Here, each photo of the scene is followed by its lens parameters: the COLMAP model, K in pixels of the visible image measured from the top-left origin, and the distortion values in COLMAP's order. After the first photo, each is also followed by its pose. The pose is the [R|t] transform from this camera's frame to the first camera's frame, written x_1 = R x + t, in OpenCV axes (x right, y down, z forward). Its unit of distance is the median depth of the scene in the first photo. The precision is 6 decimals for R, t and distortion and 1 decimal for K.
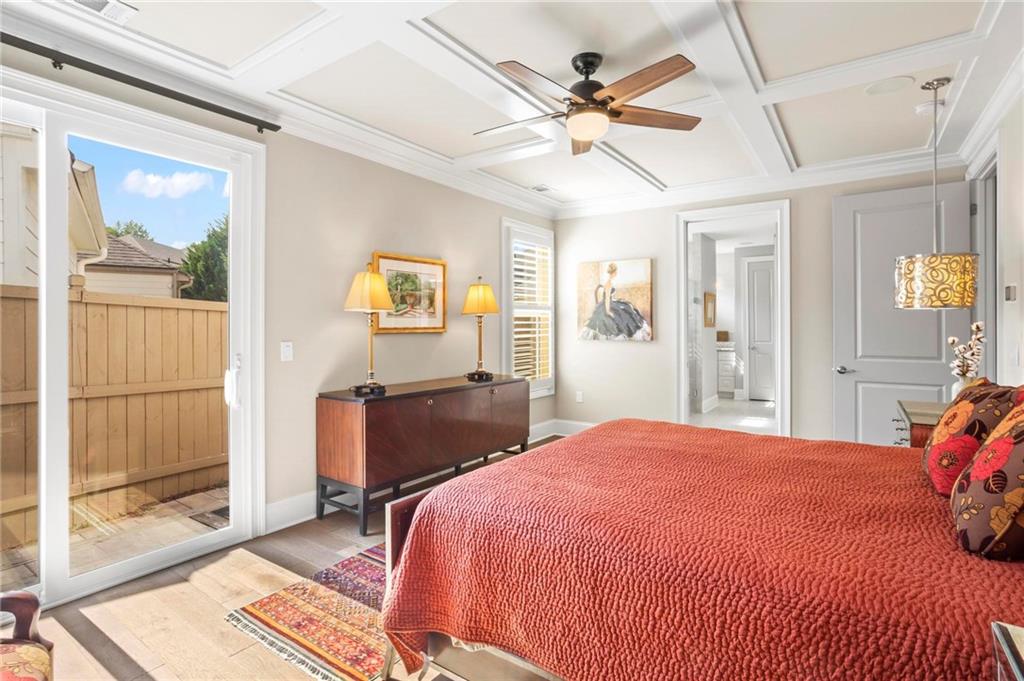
lens RADIAL K [[499.2, 0, 502.9], [0, 499.2, 328.2], [0, 0, 1]] dist [-0.060820, 0.033288]
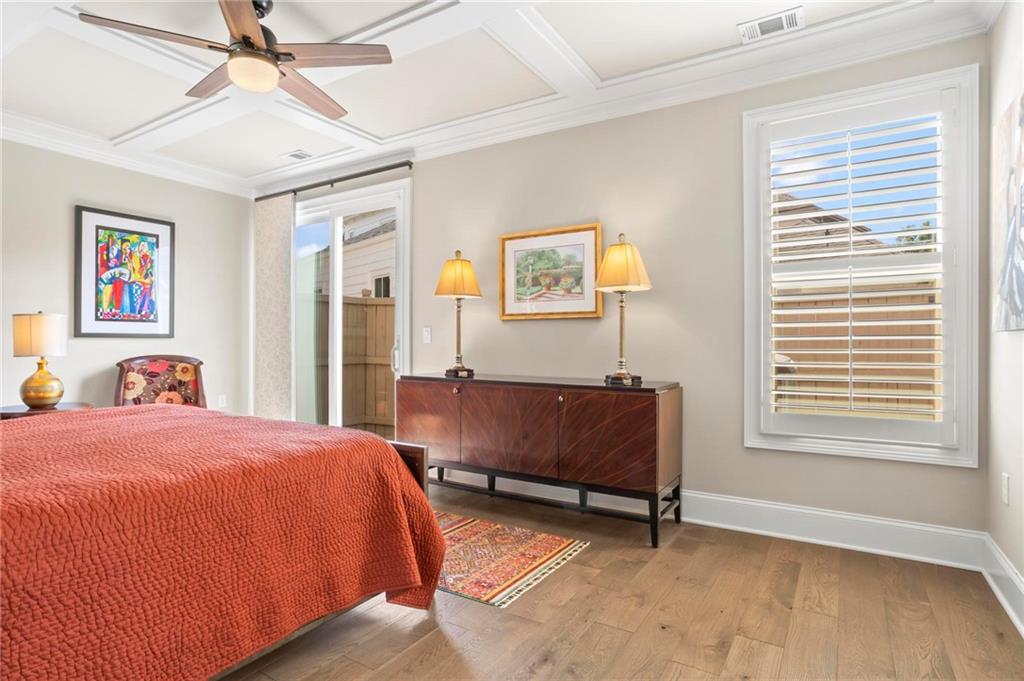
lens RADIAL K [[529.2, 0, 503.3], [0, 529.2, 335.9], [0, 0, 1]] dist [-0.062853, 0.034695]
pose [[0.066435, 0.026447, -0.997440, 0.718522], [0.012201, 0.999552, 0.027315, 0.012887], [0.997716, -0.013985, 0.066083, 0.866132]]
